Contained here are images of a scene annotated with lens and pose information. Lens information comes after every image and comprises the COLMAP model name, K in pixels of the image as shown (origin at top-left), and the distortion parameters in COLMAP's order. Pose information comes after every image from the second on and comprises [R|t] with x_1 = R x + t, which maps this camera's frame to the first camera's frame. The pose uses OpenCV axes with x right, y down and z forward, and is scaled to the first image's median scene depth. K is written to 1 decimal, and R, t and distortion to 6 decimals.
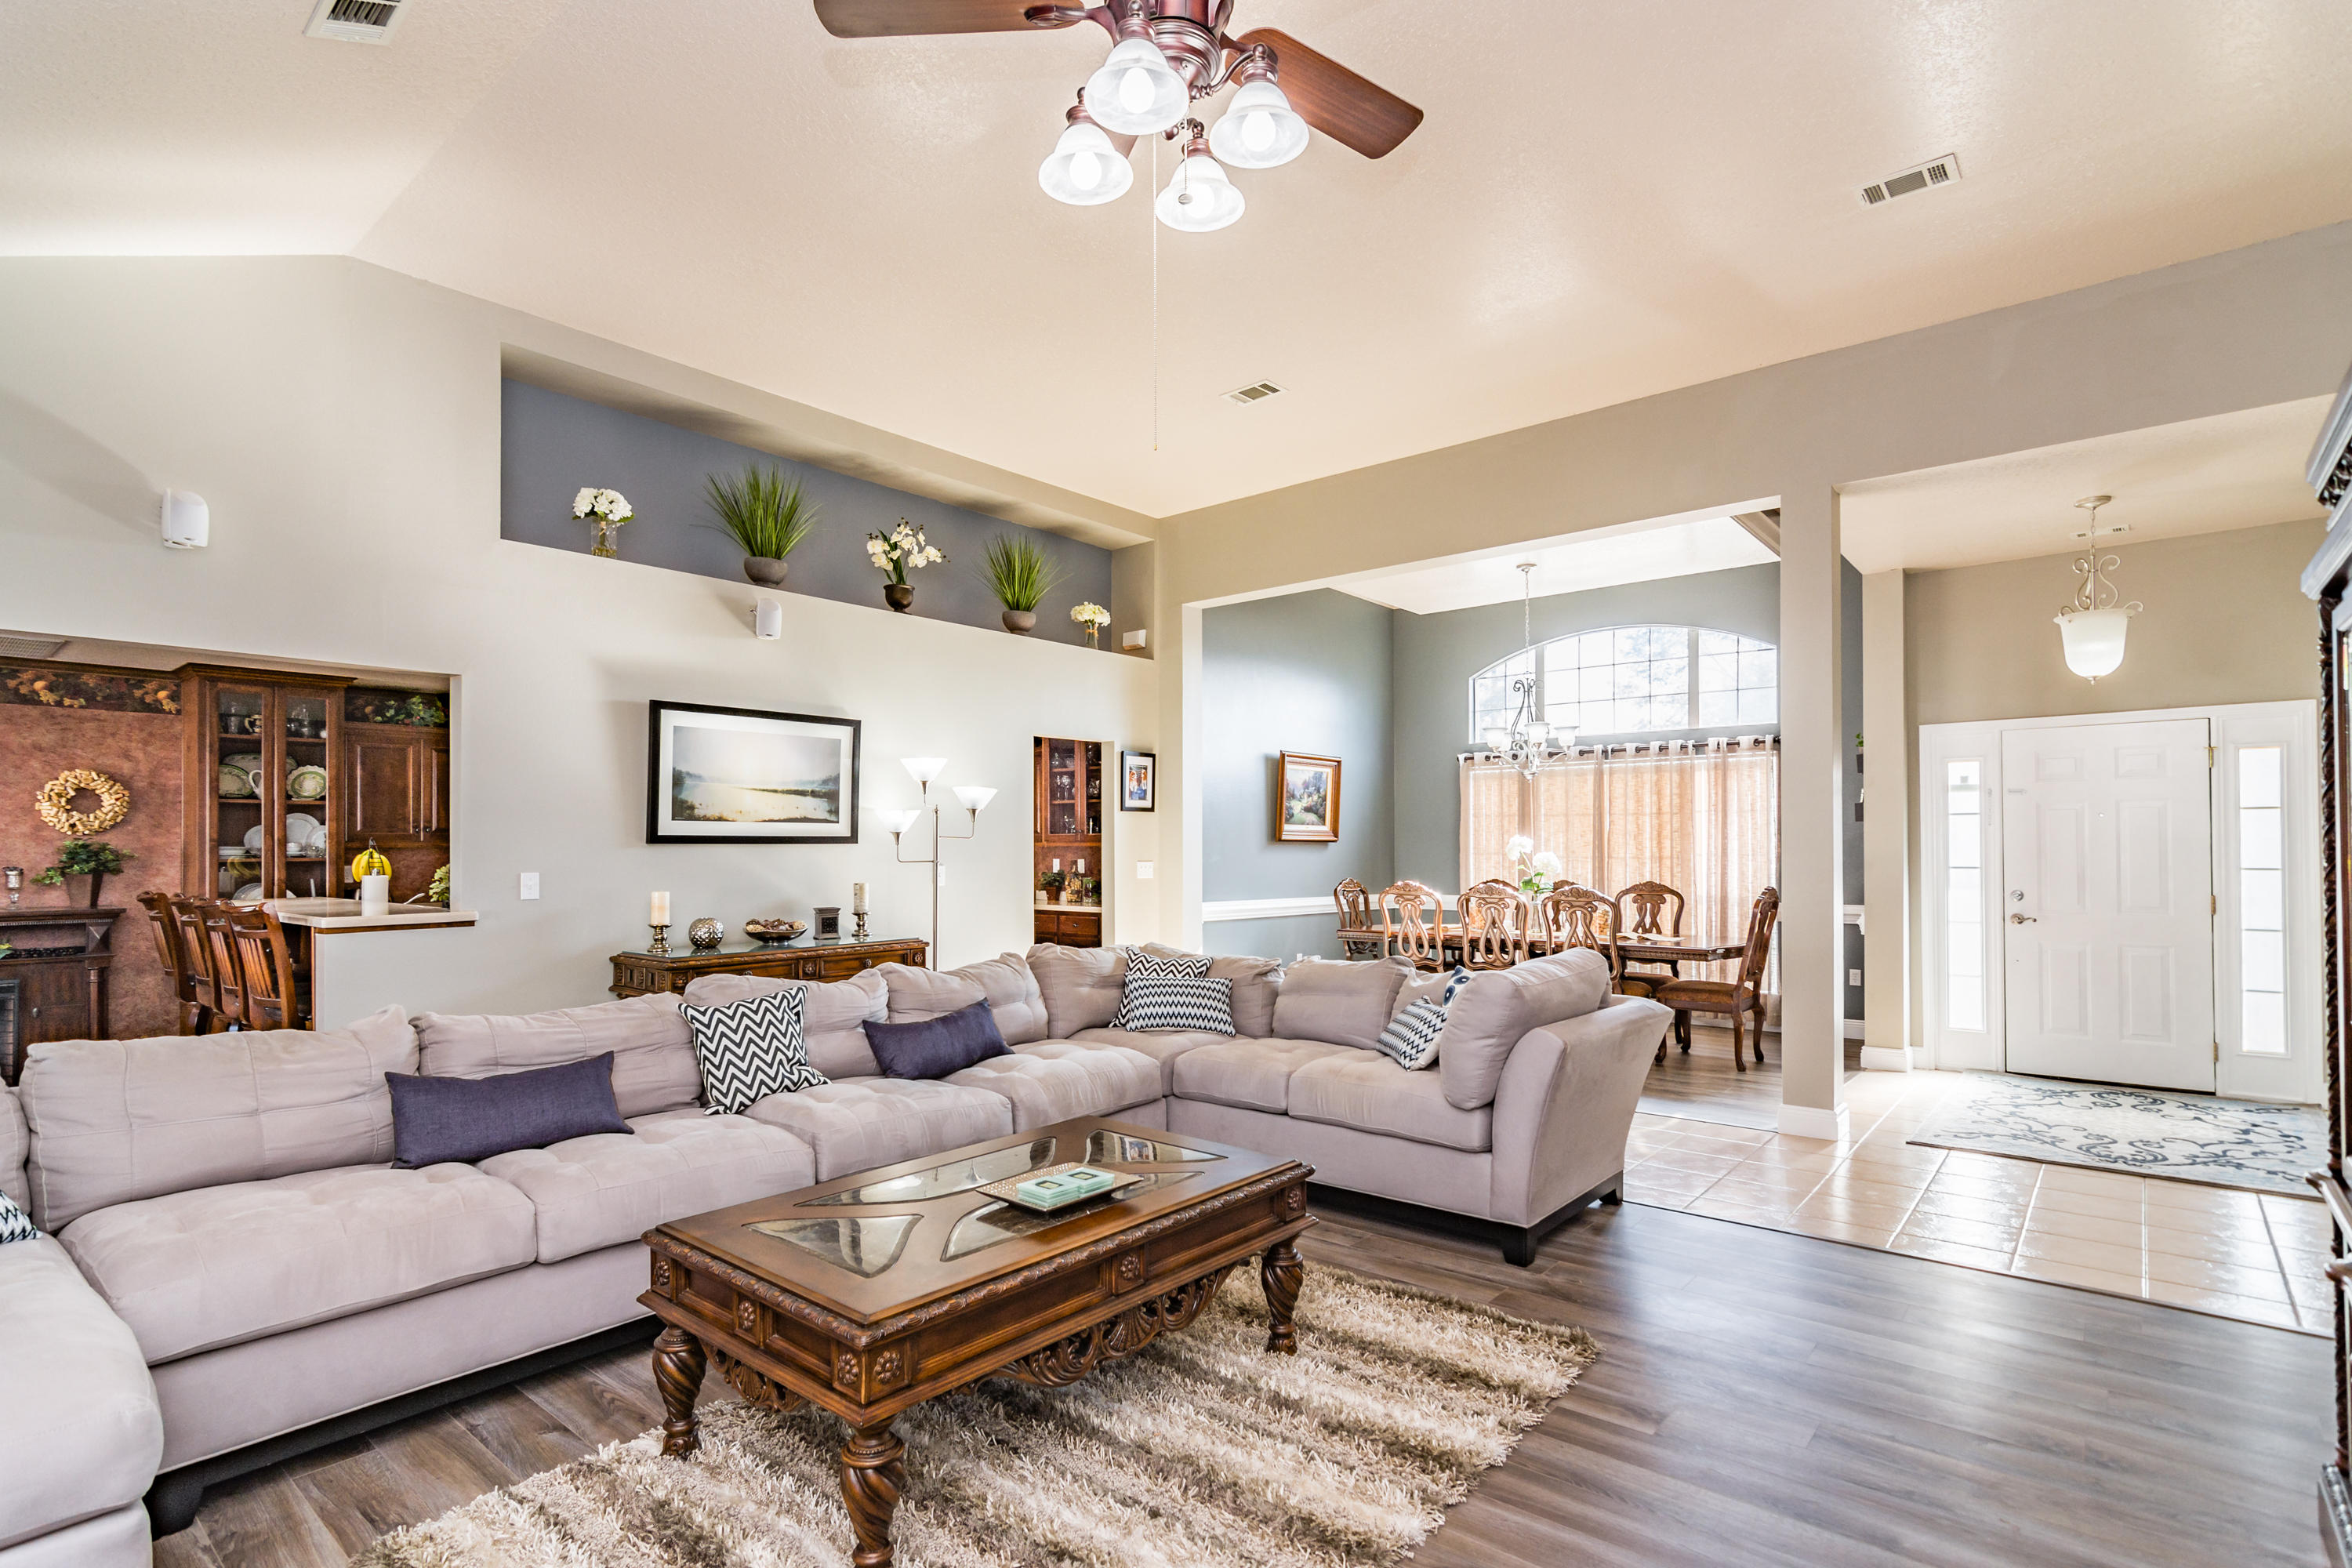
lens RADIAL K [[1144.0, 0, 1173.5], [0, 1144.0, 853.3], [0, 0, 1]] dist [0.001434, 0.000713]
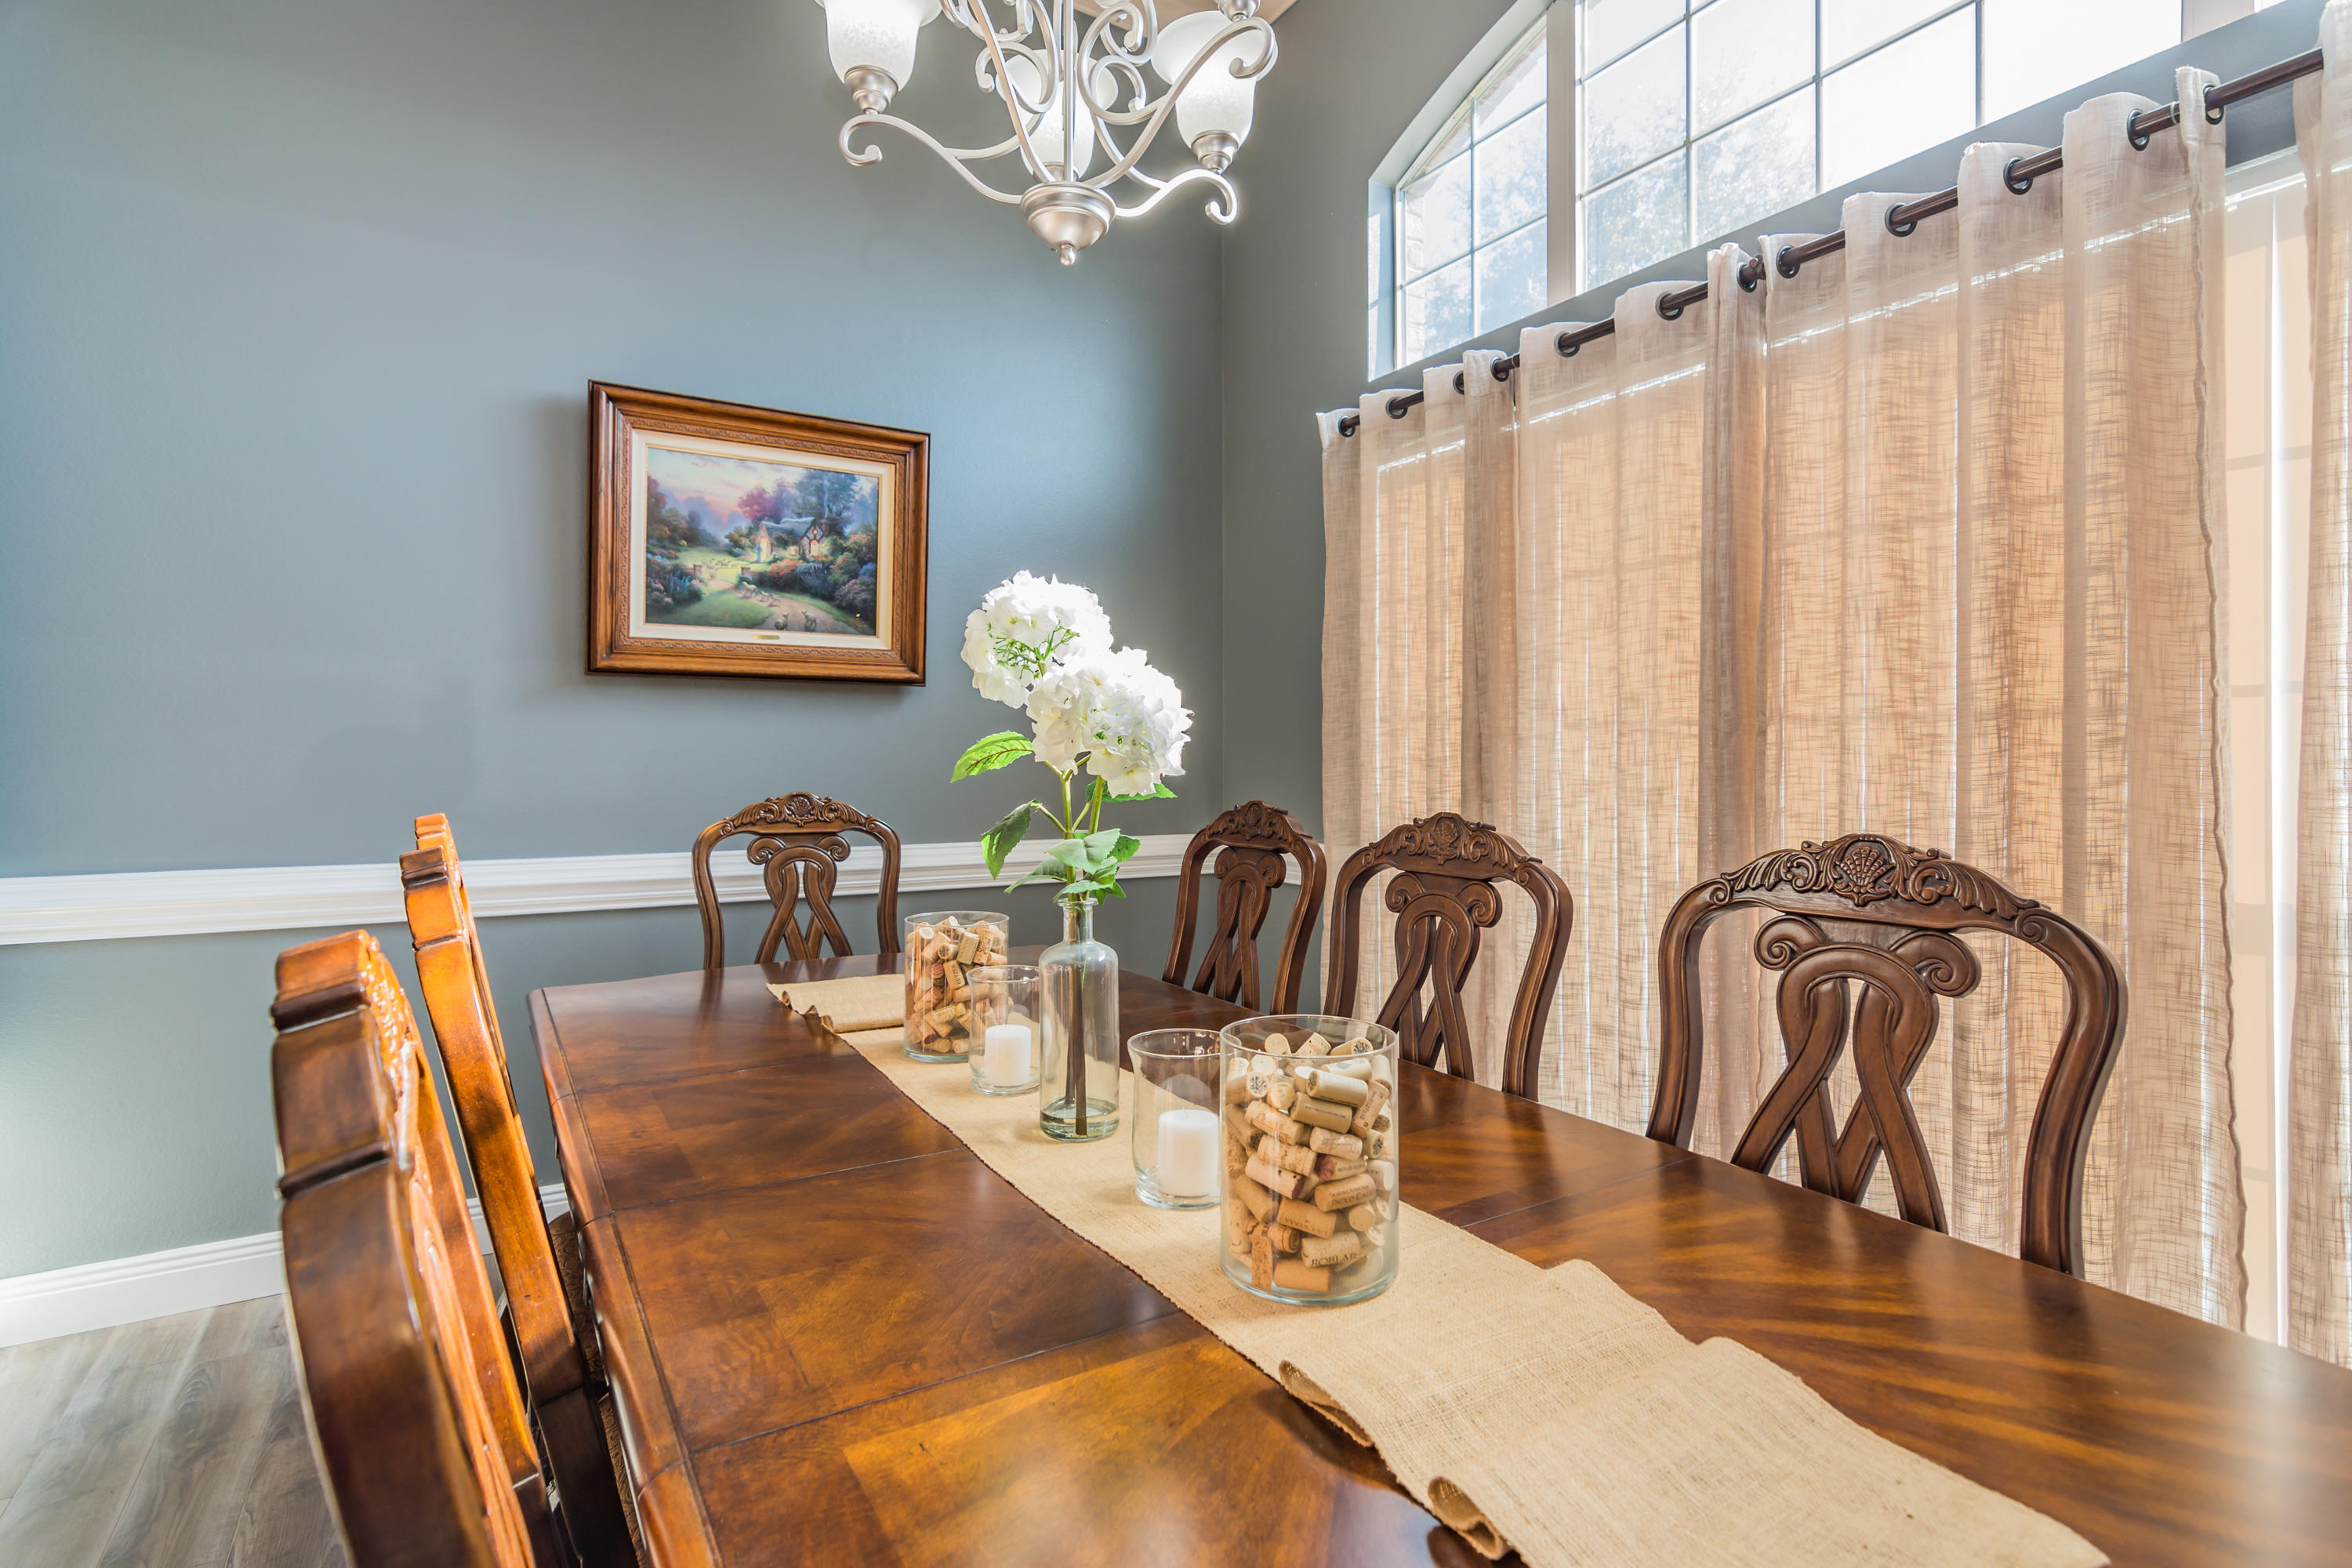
lens RADIAL K [[1141.4, 0, 1165.1], [0, 1141.4, 757.4], [0, 0, 1]] dist [-0.000927, -0.000118]
pose [[0.950494, 0.002957, -0.310729, 0.391155], [-0.003508, 0.999993, -0.001215, 0.014584], [0.310724, 0.002245, 0.950498, 0.861292]]
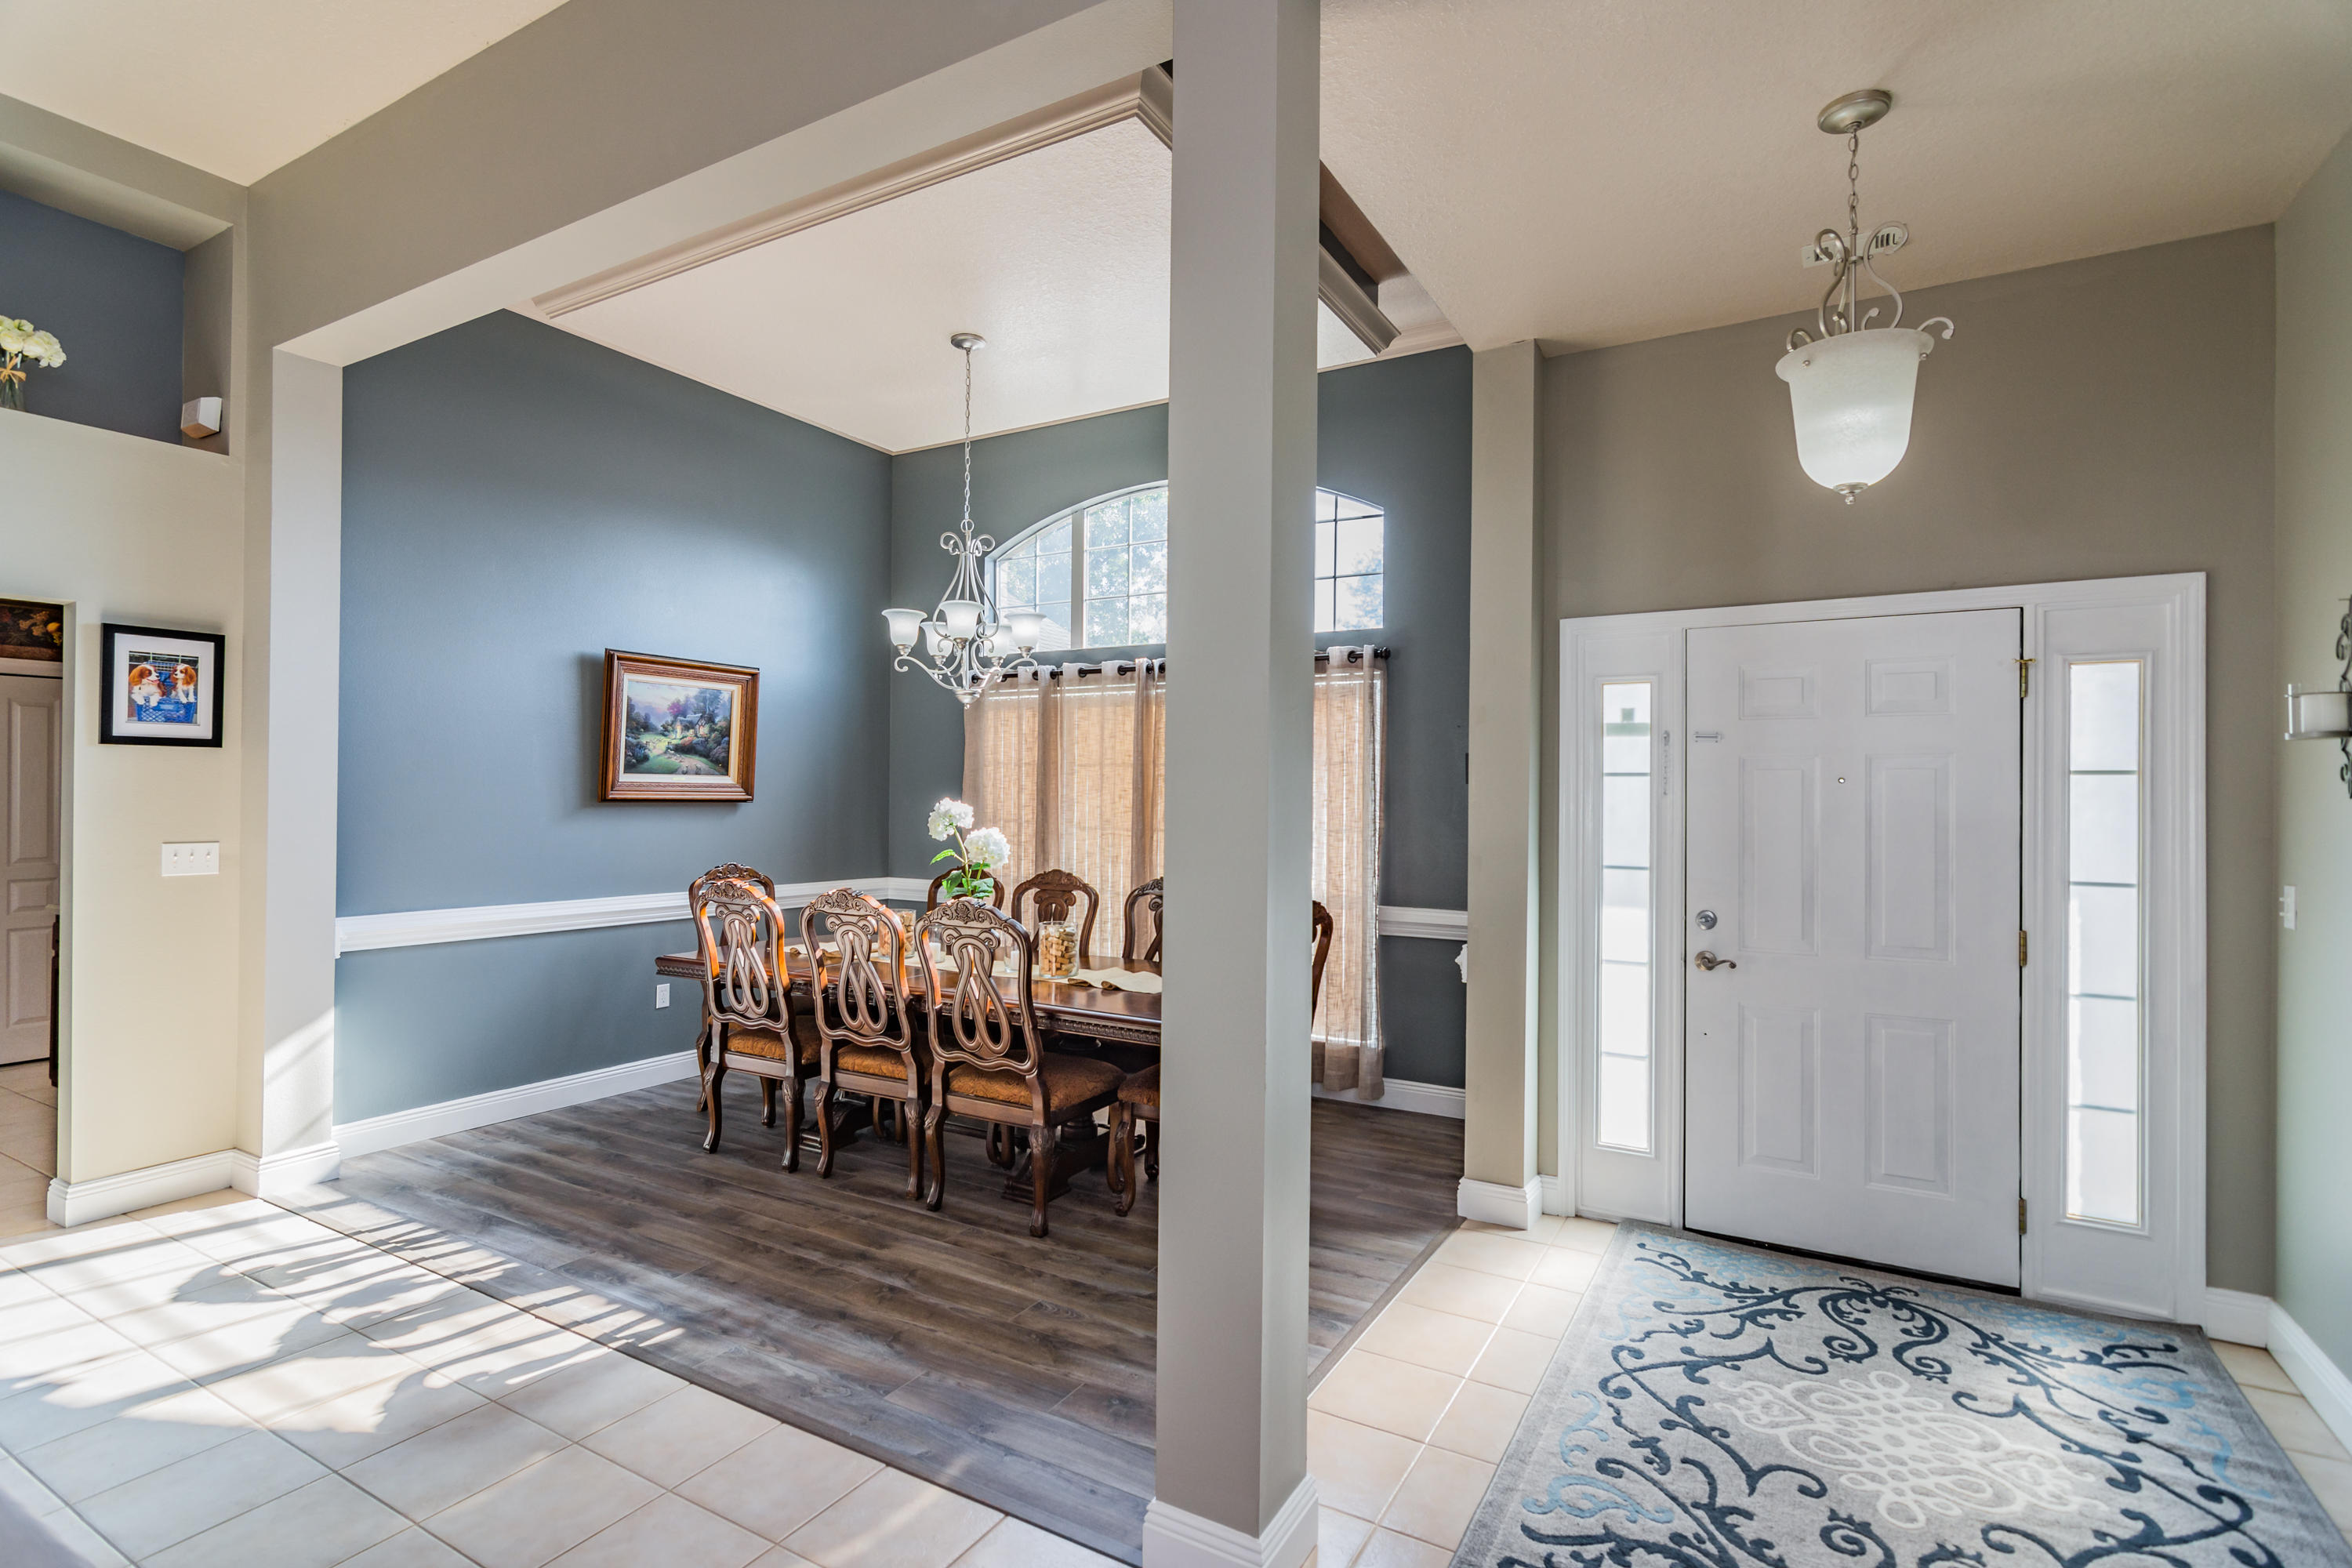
lens RADIAL K [[1124.8, 0, 1168.3], [0, 1124.8, 812.1], [0, 0, 1]] dist [-0.003920, 0.004033]
pose [[0.984664, 0.008492, 0.174256, 0.322161], [-0.010680, 0.999875, 0.011617, -0.017269], [-0.174136, -0.013300, 0.984632, 0.426158]]
